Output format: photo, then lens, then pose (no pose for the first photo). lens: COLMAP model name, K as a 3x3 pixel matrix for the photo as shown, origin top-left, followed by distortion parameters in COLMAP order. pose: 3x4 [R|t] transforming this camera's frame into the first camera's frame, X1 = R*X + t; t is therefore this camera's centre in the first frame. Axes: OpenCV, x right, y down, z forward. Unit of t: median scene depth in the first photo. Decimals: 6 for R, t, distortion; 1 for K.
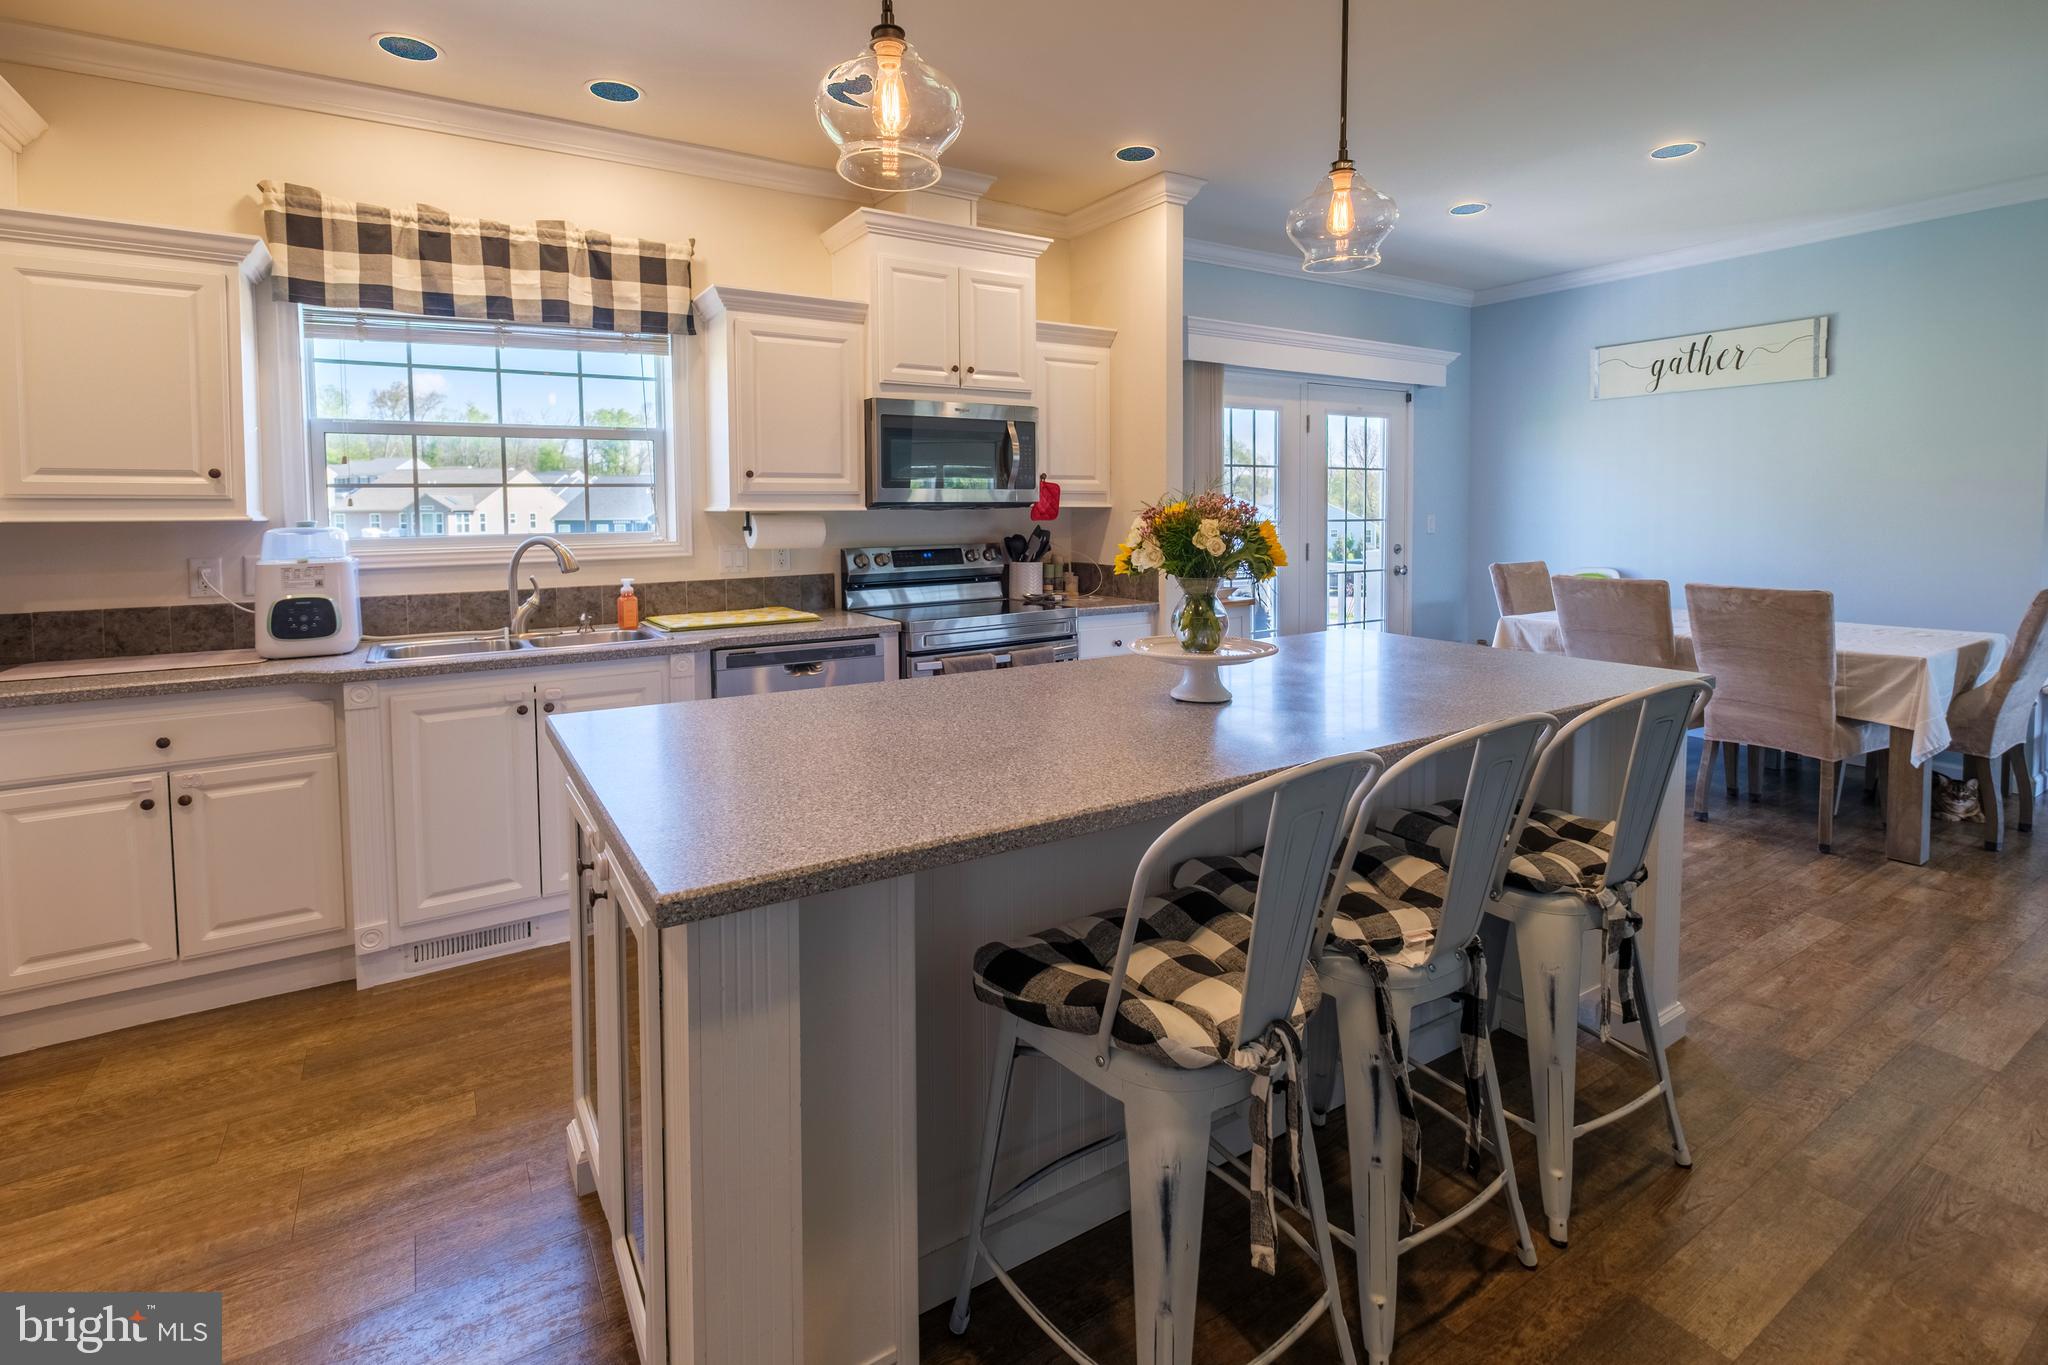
lens RADIAL K [[923.5, 0, 1021.0], [0, 923.5, 570.6], [0, 0, 1]] dist [-0.020556, -0.000088]
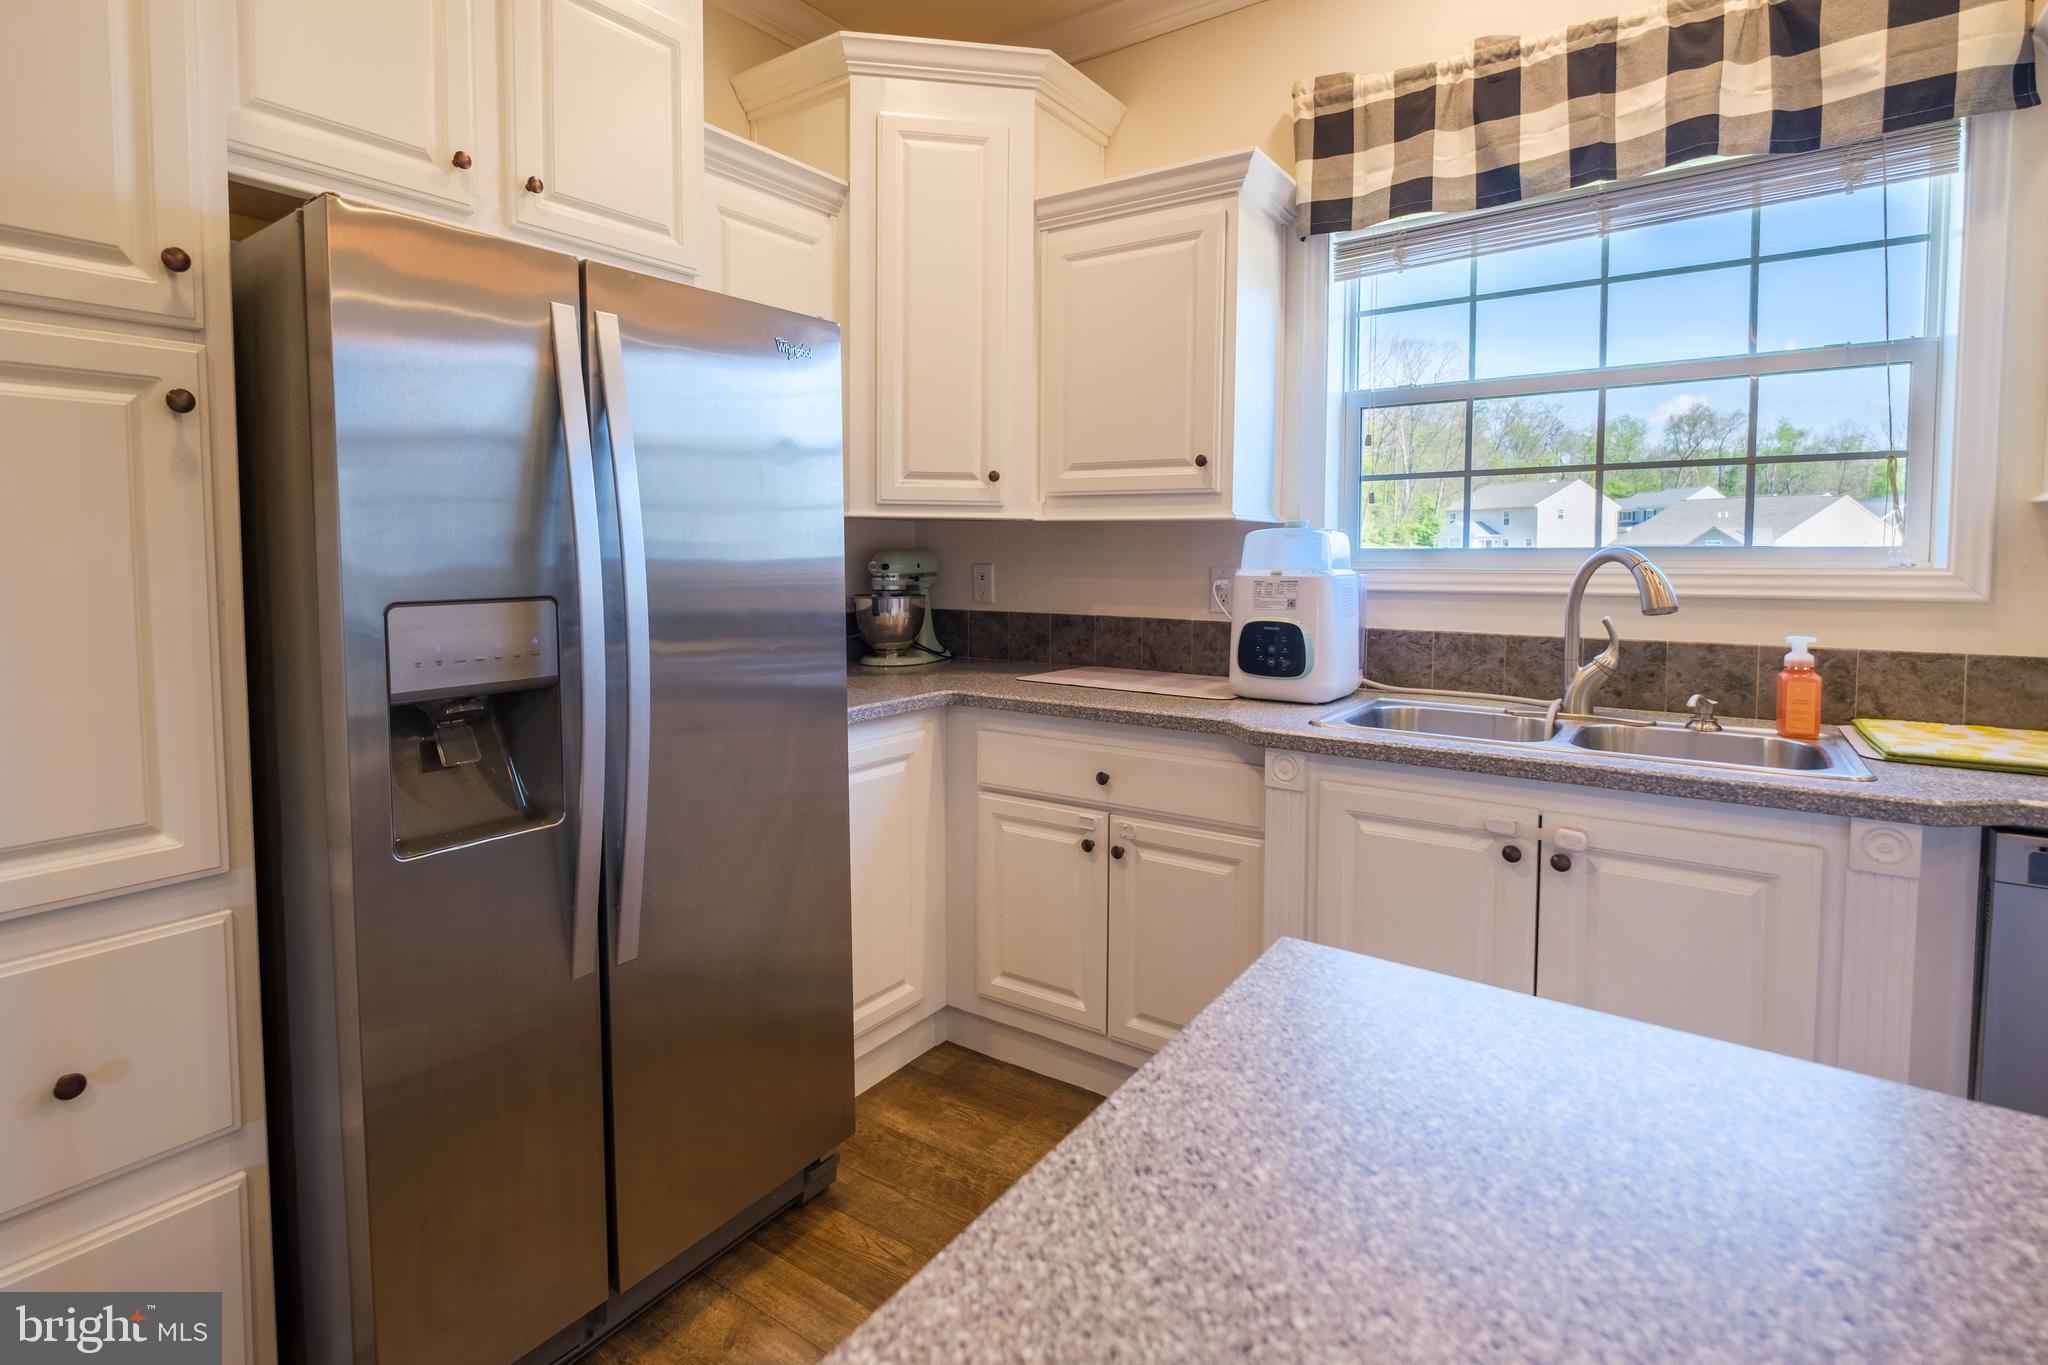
lens RADIAL K [[1025.6, 0, 998.1], [0, 1025.6, 598.2], [0, 0, 1]] dist [-0.005112, -0.001762]
pose [[0.367549, 0.054734, -0.928392, -0.079376], [-0.065754, 0.997298, 0.032764, -0.001838], [0.927677, 0.049003, 0.370155, 0.414450]]
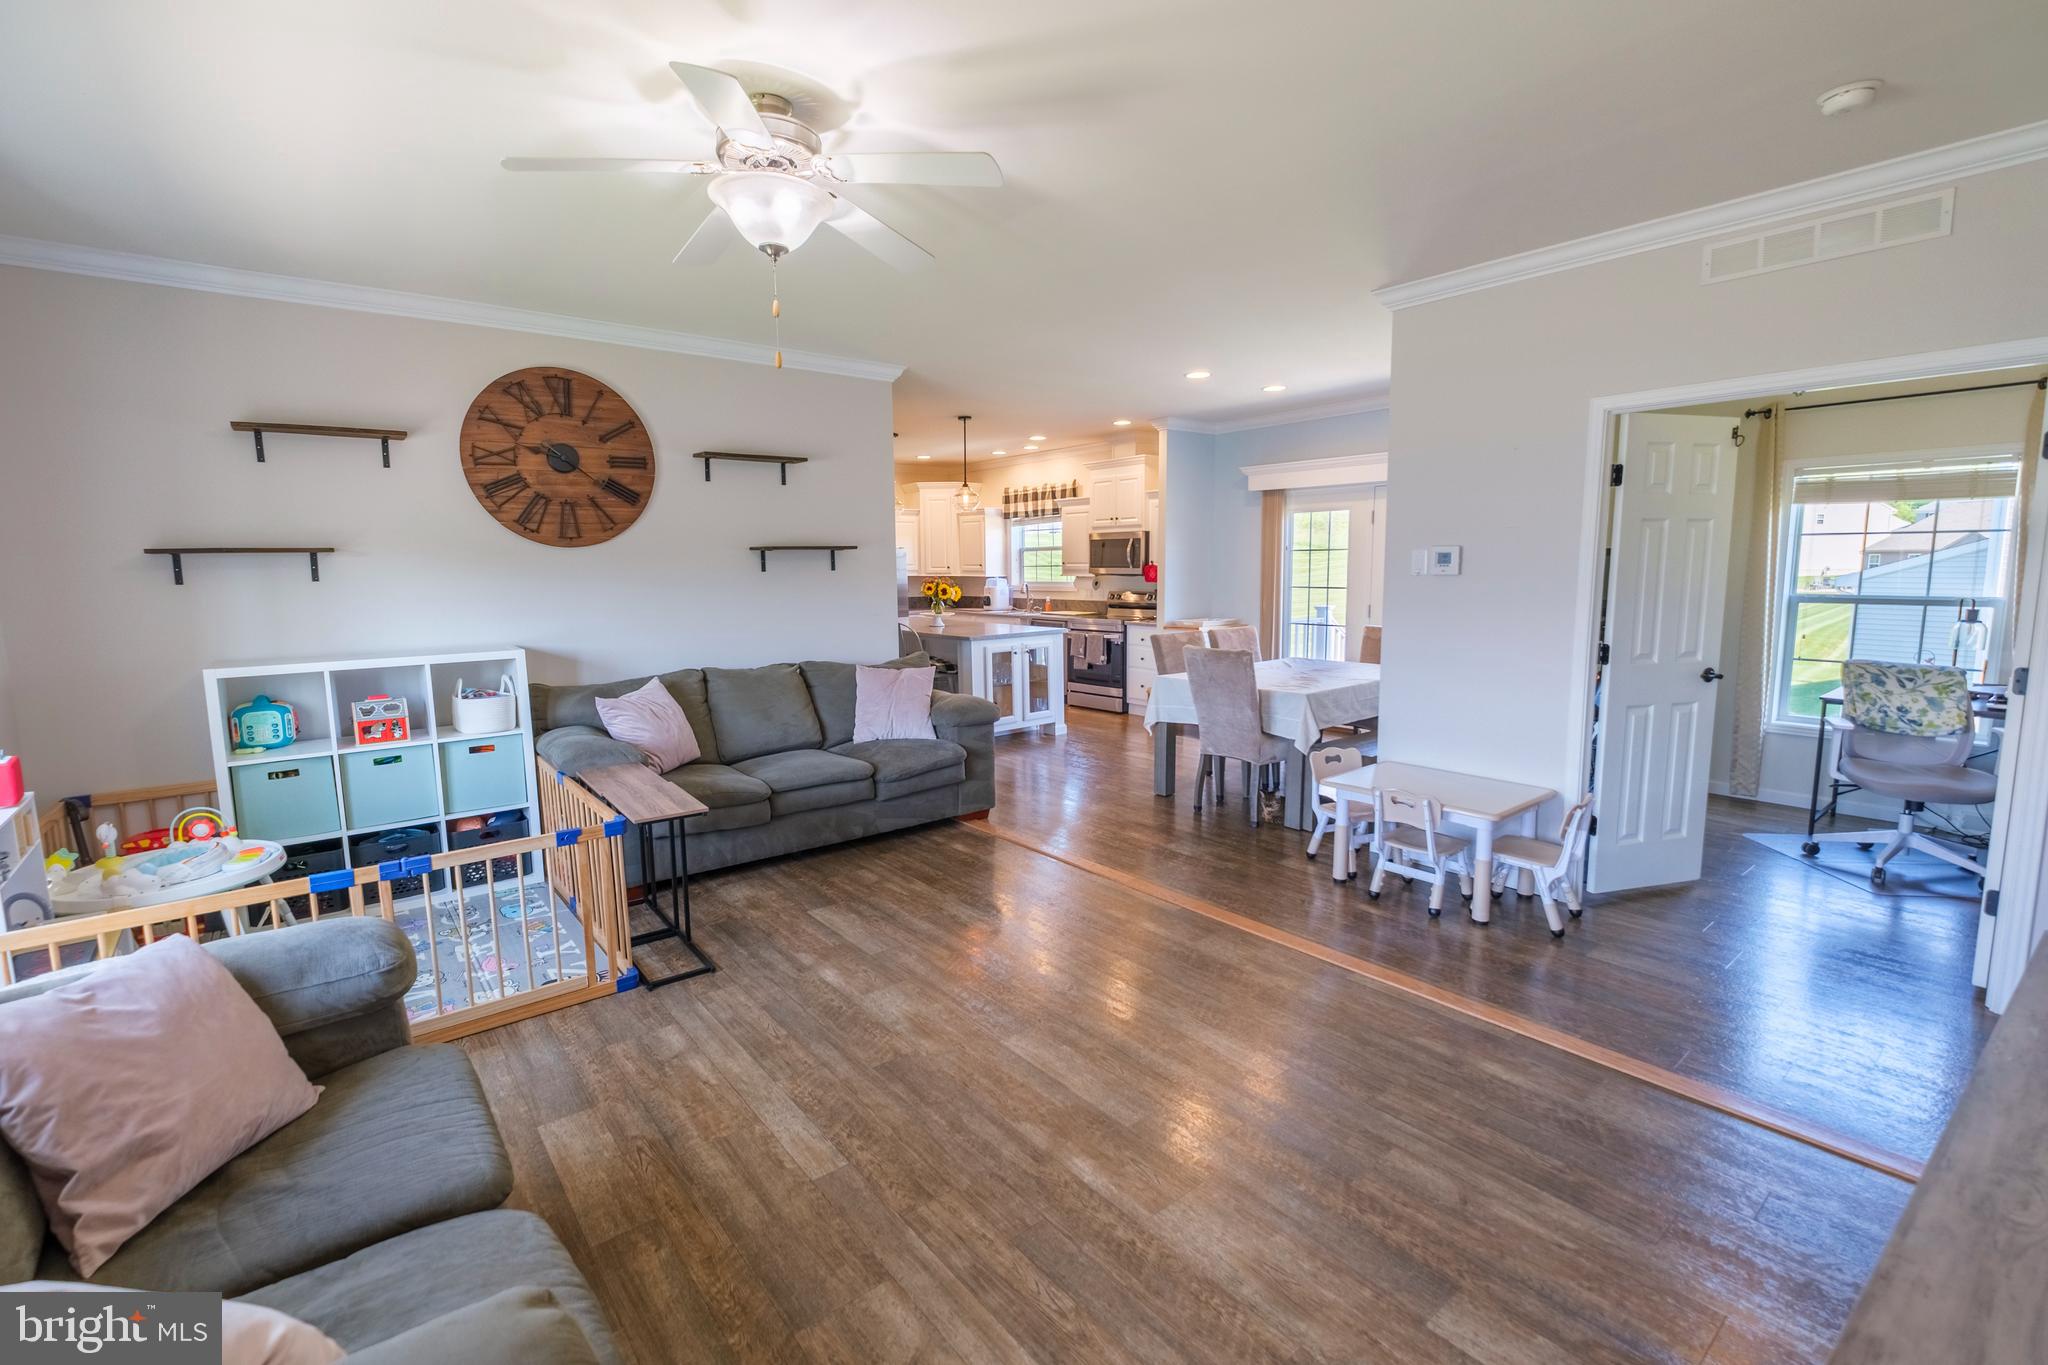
lens RADIAL K [[915.0, 0, 1028.0], [0, 915.0, 627.4], [0, 0, 1]] dist [0.002988, -0.006761]
pose [[0.116494, 0.079810, -0.989980, 2.775544], [-0.052880, 0.995851, 0.074061, -0.120646], [0.991783, 0.043723, 0.120231, 0.600614]]
